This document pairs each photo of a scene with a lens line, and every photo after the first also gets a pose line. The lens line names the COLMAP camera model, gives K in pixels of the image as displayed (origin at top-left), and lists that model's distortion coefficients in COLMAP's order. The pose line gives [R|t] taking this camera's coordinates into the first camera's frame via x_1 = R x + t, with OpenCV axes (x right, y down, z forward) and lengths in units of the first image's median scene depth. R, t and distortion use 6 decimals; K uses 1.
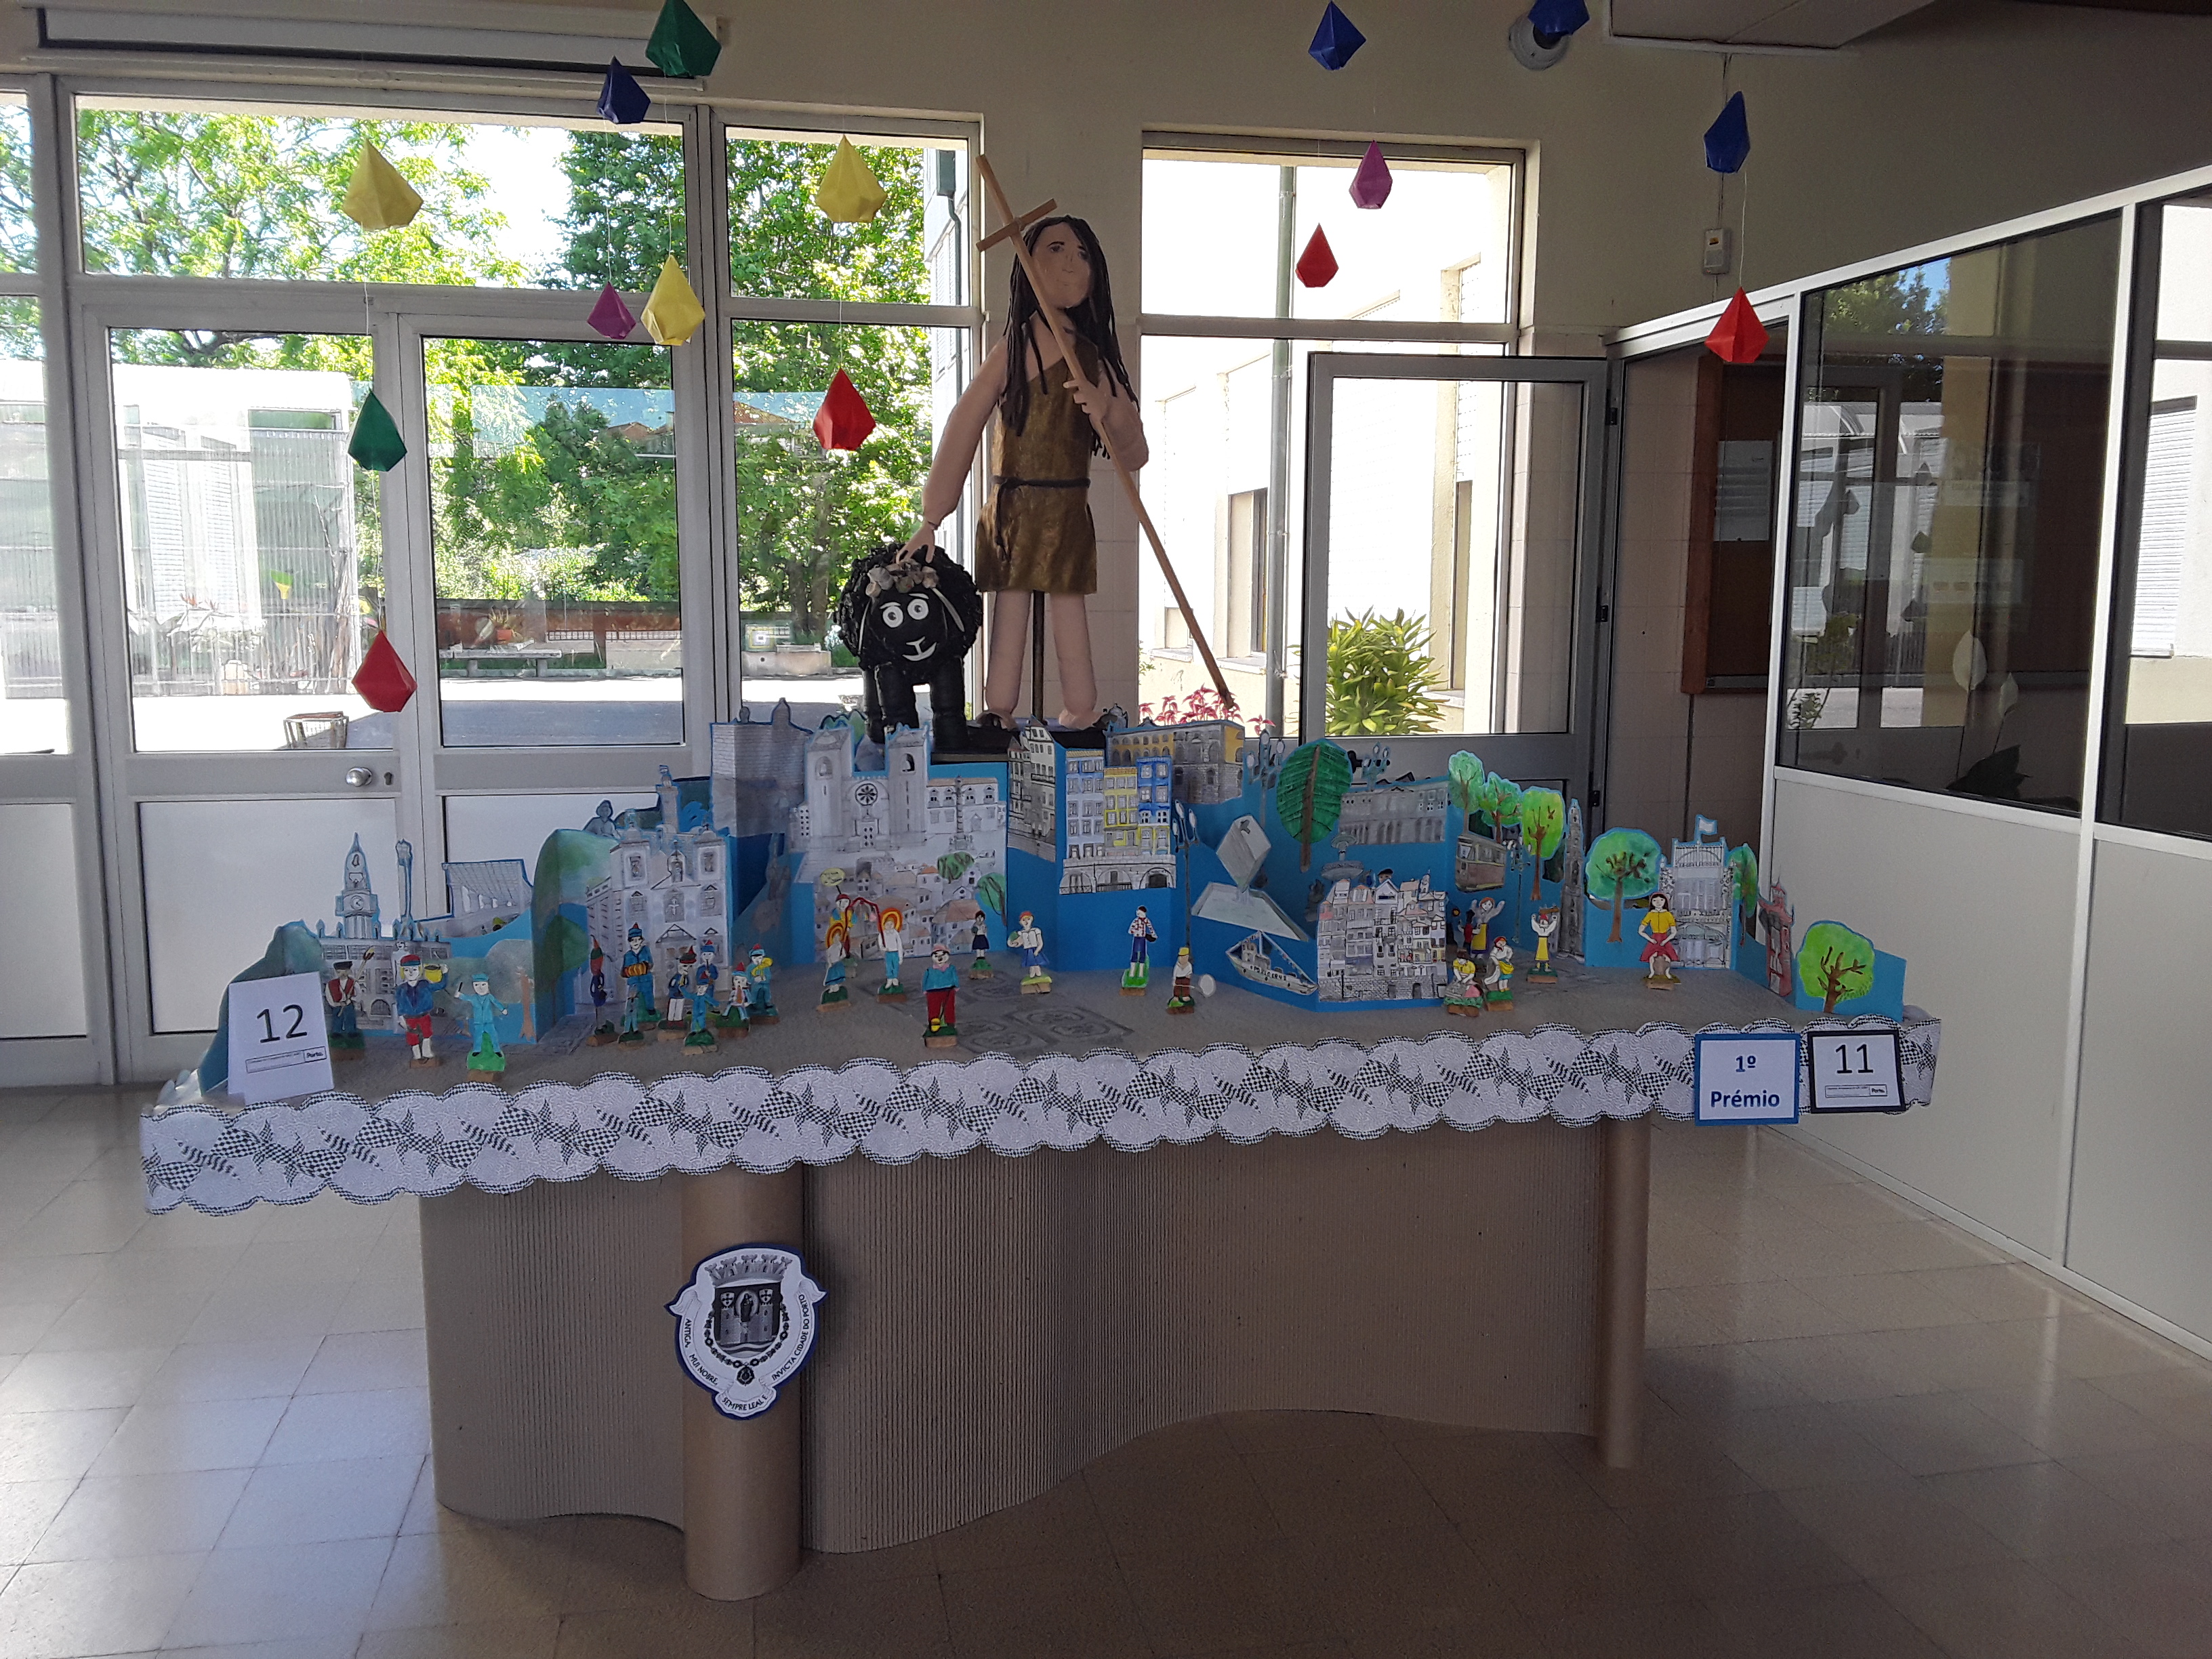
lens RADIAL K [[1771.2, 0, 1044.9], [0, 1771.2, 808.4], [0, 0, 1]] dist [0.150021, -0.216863]
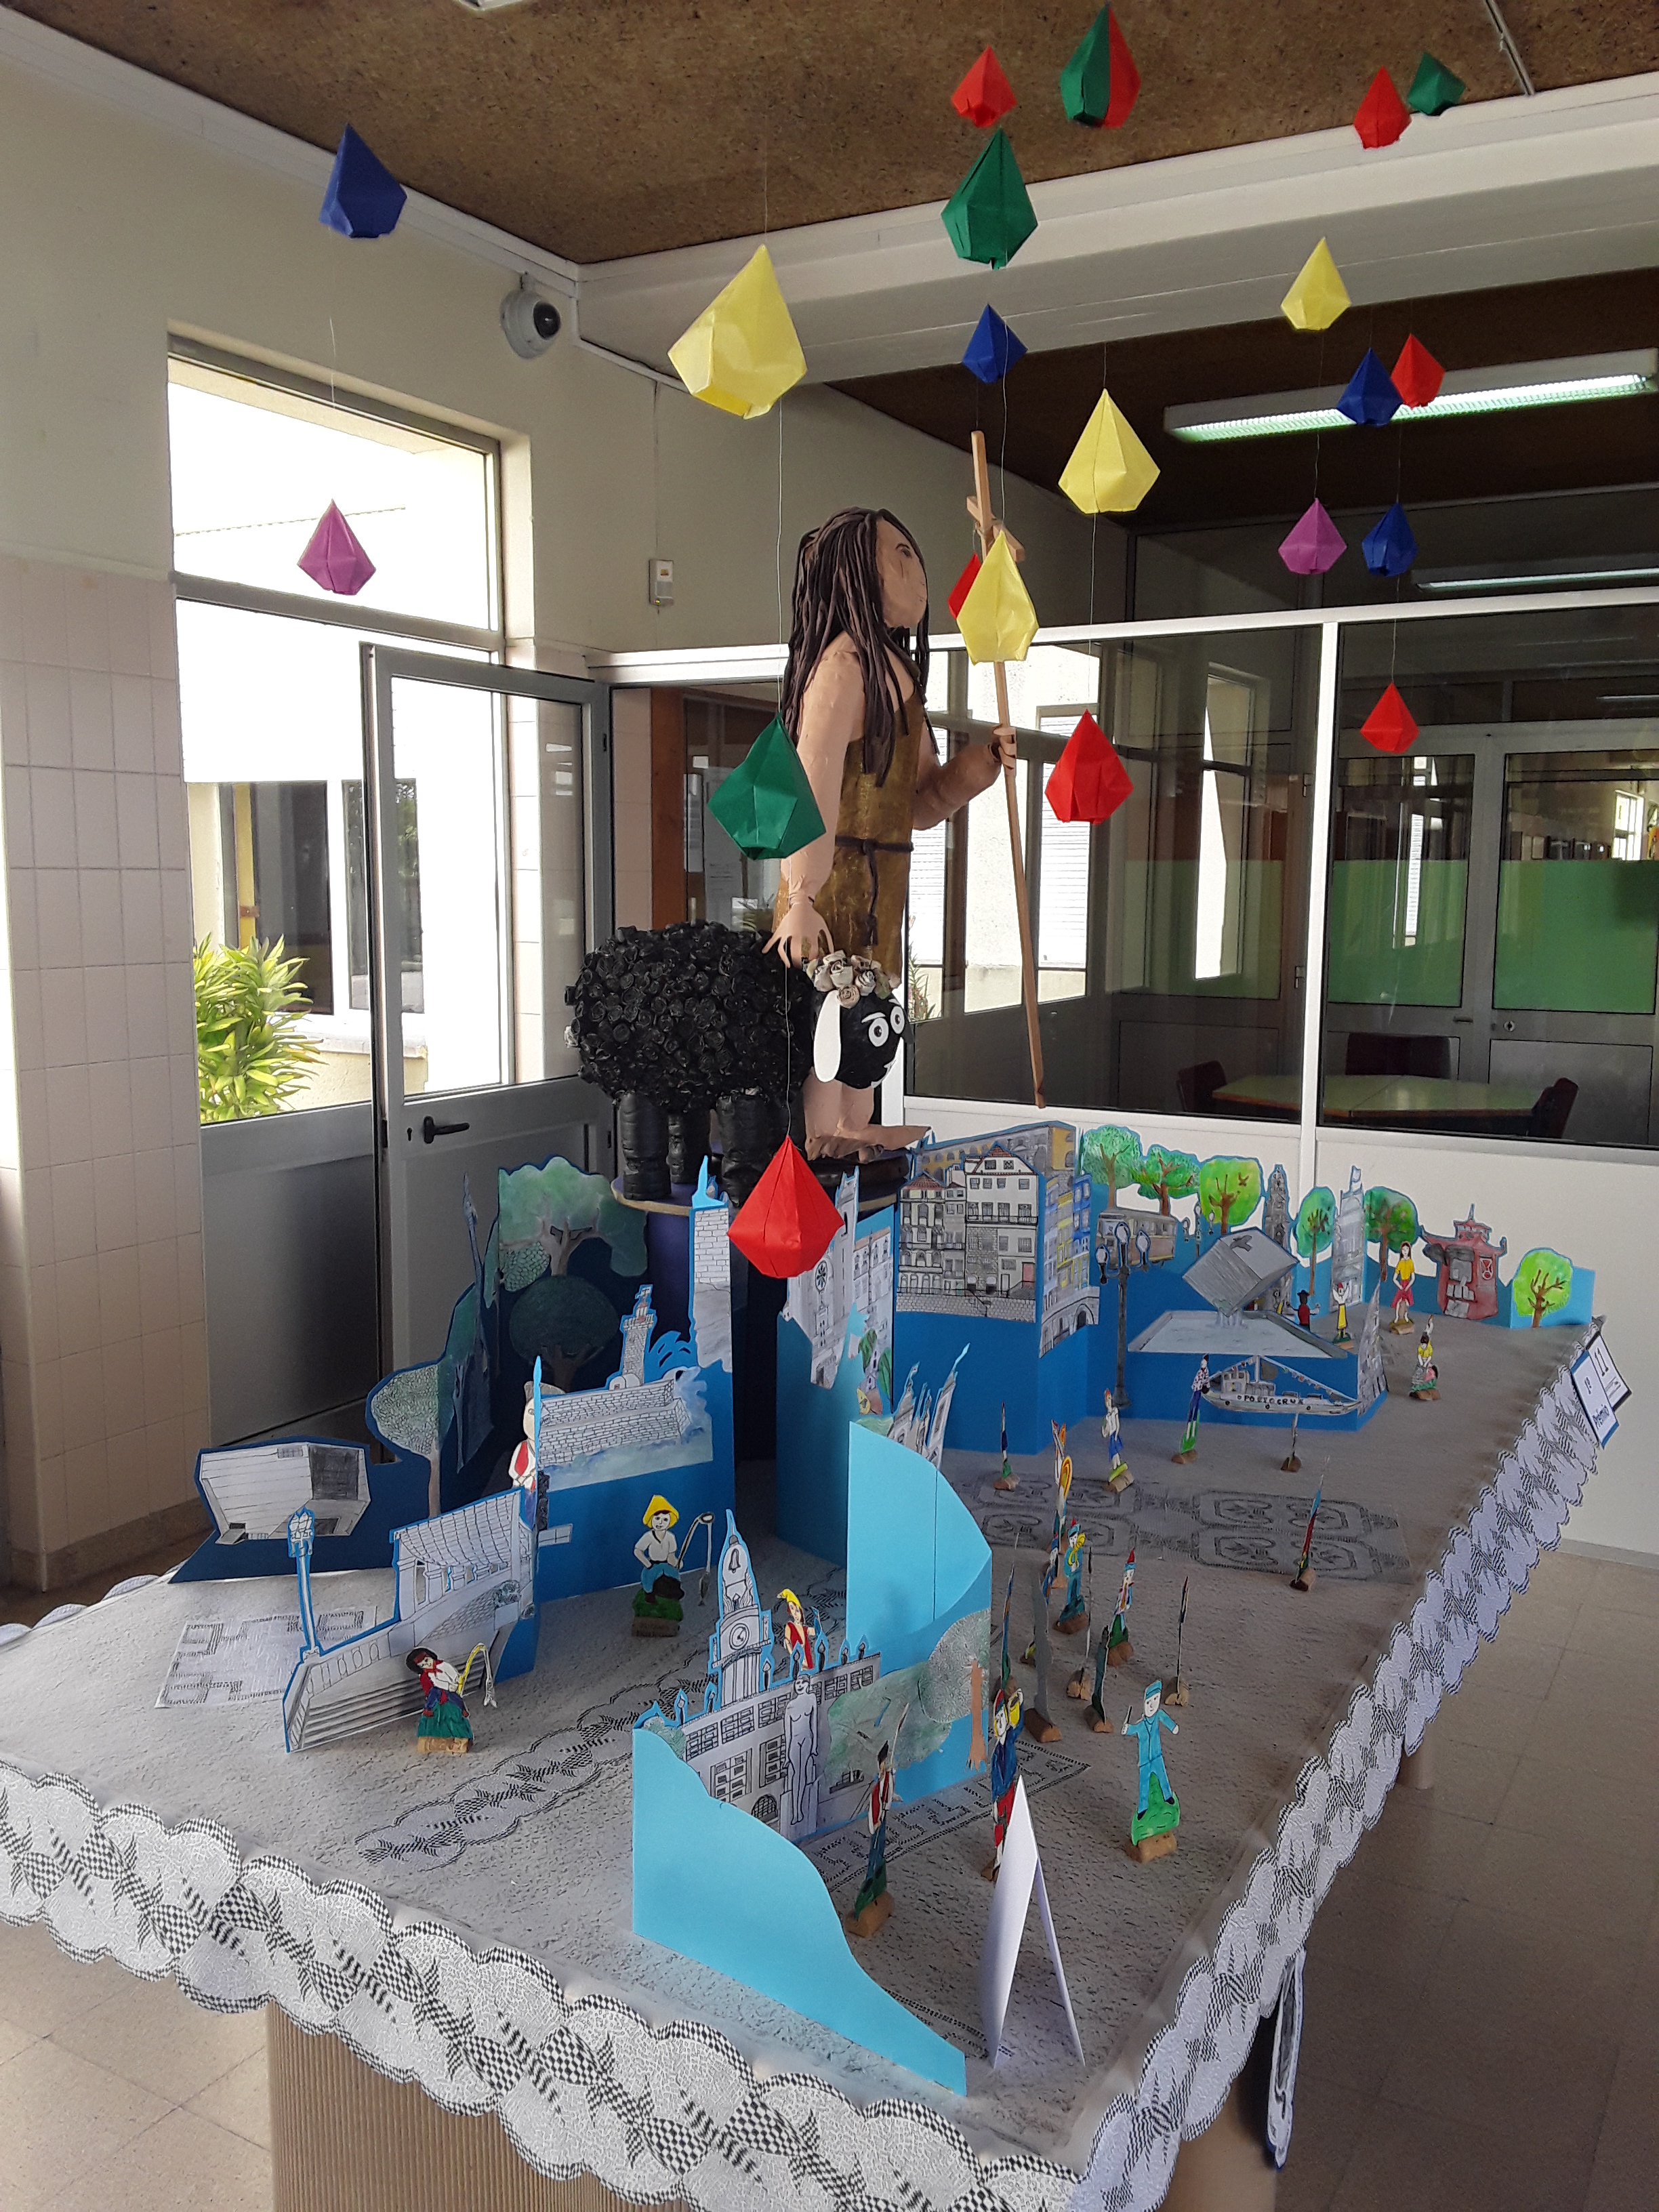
lens RADIAL K [[1811.4, 0, 829.5], [0, 1811.4, 1106.0], [0, 0, 1]] dist [0.145199, -0.237560]
pose [[0.640488, -0.098793, 0.761587, -0.649260], [0.092103, 0.994415, 0.051538, -0.113748], [-0.762425, 0.037134, 0.646010, 0.511072]]
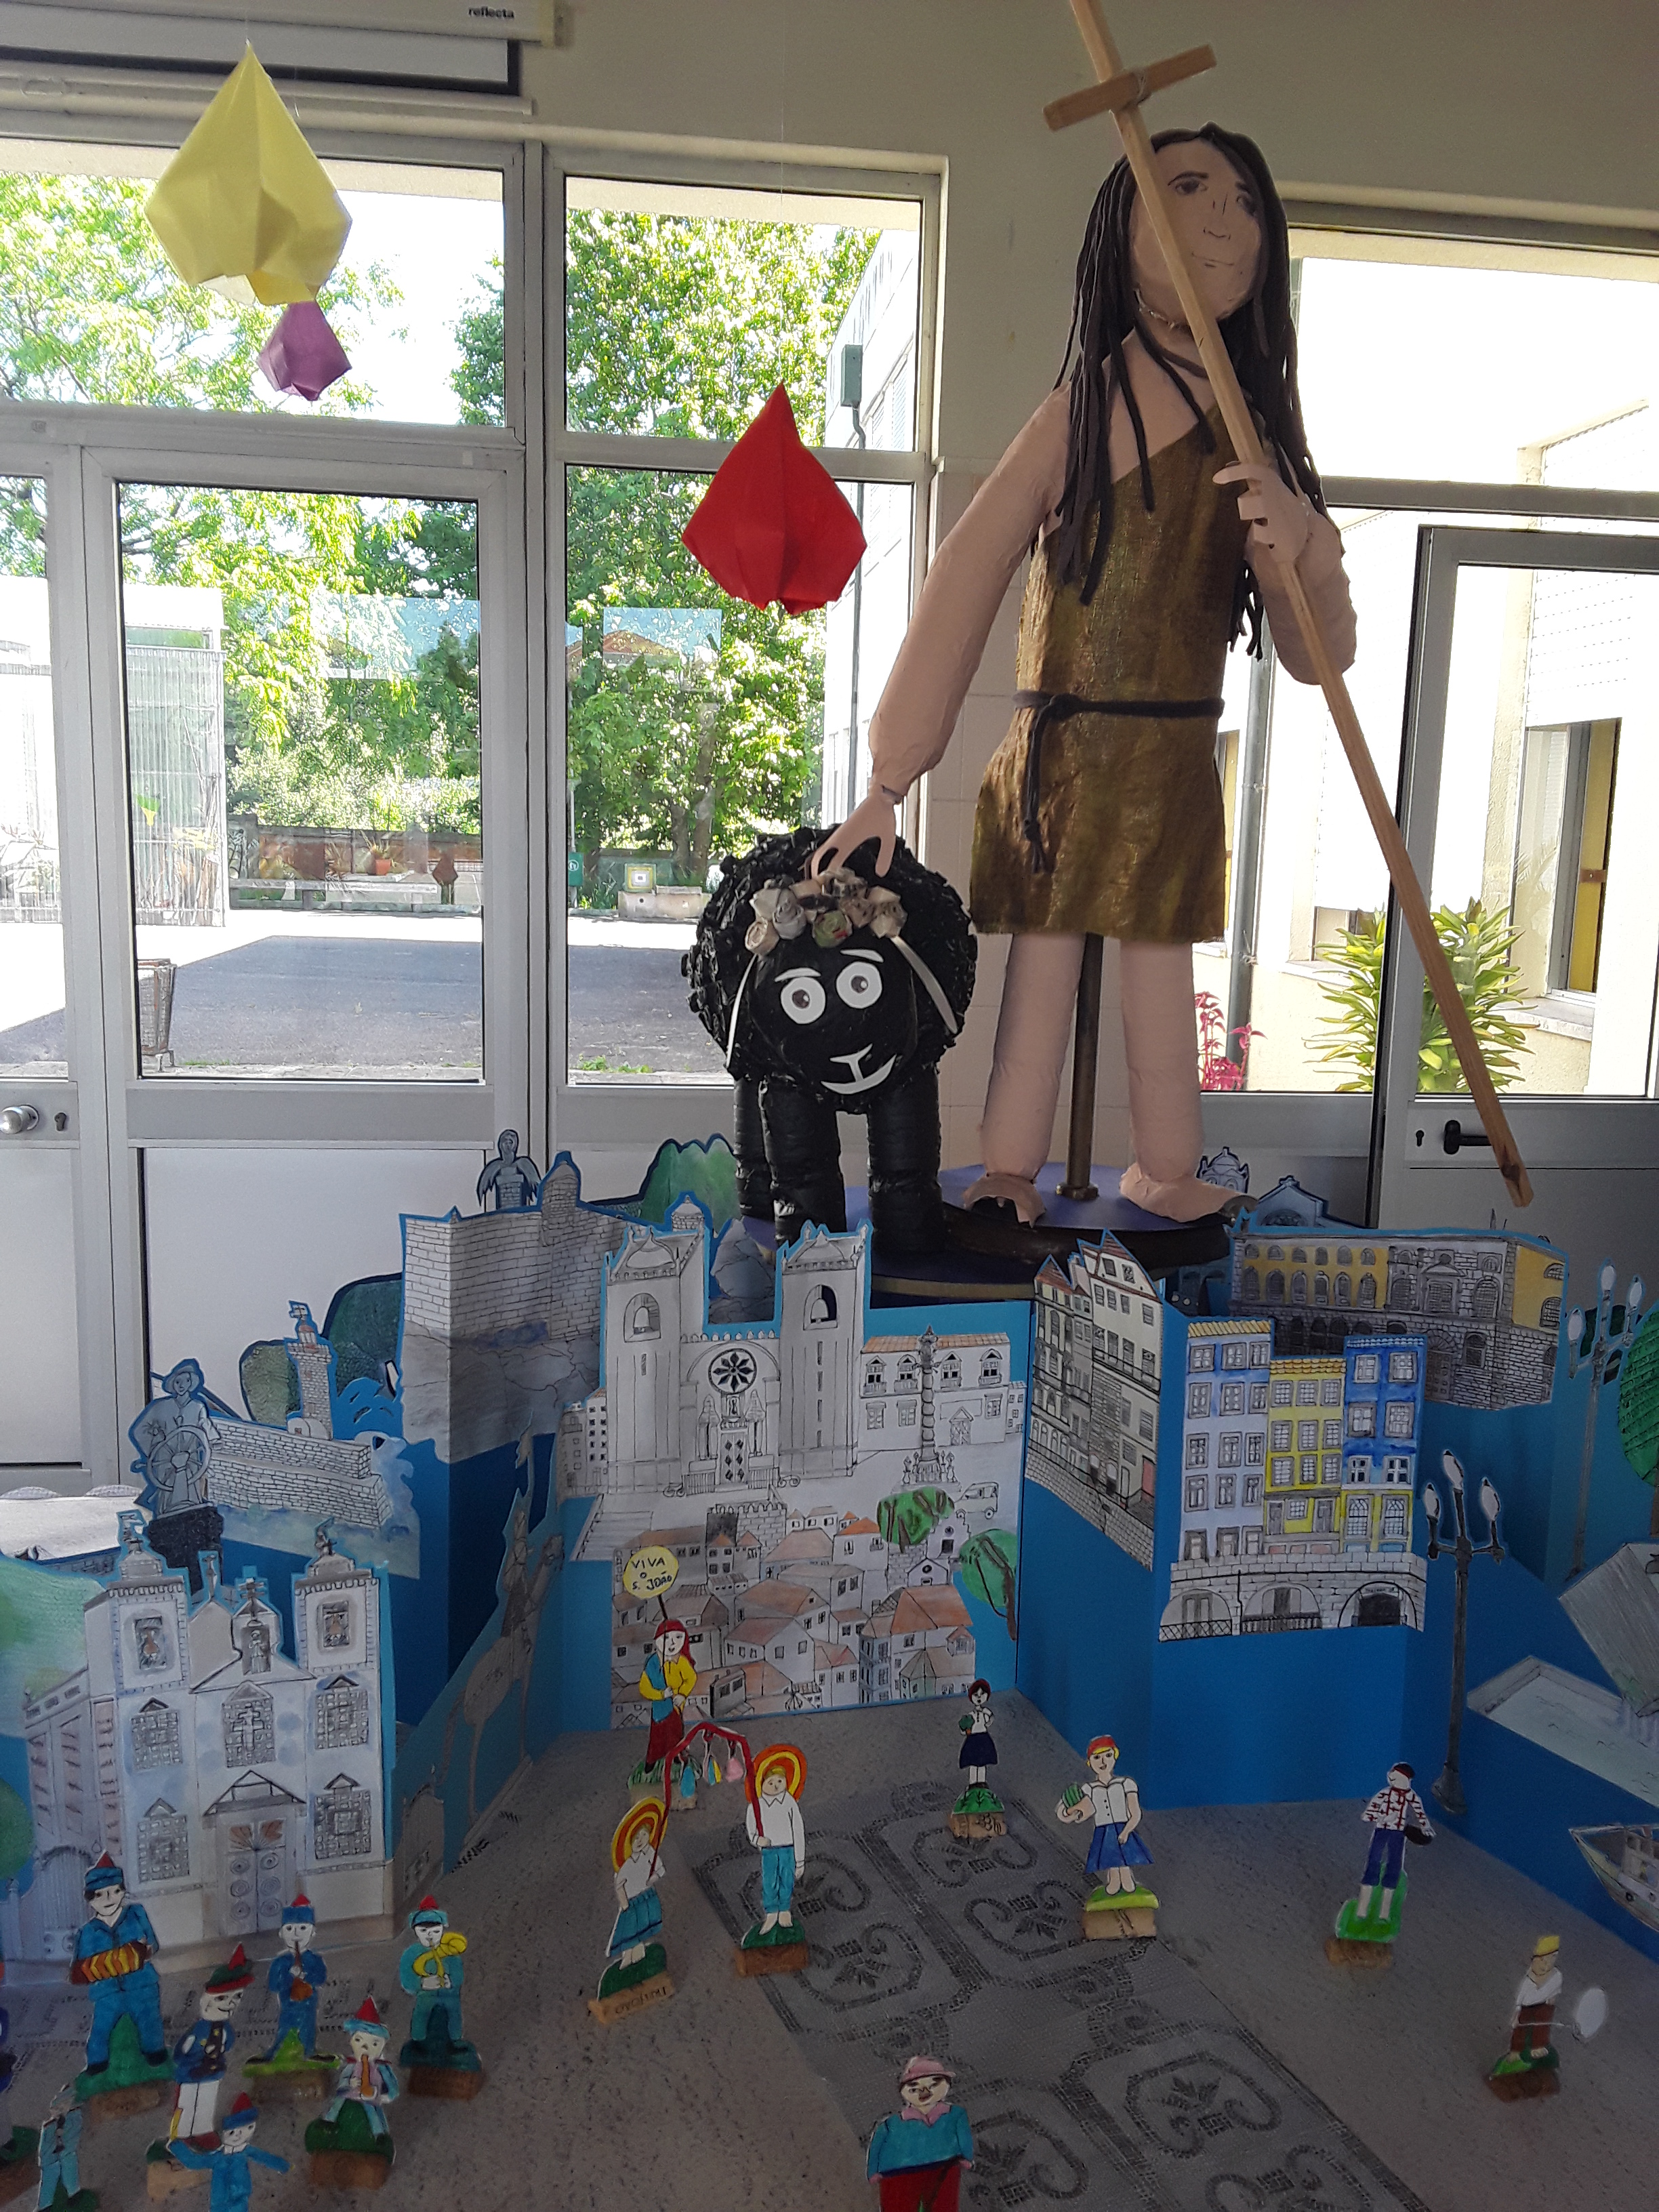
lens RADIAL K [[1771.2, 0, 829.5], [0, 1771.2, 1106.0], [0, 0, 1]] dist [0.150021, -0.216863]
pose [[0.998127, 0.033538, -0.051157, -0.052994], [-0.031897, 0.998961, 0.032560, -0.092514], [0.052195, -0.030867, 0.998160, 0.532175]]
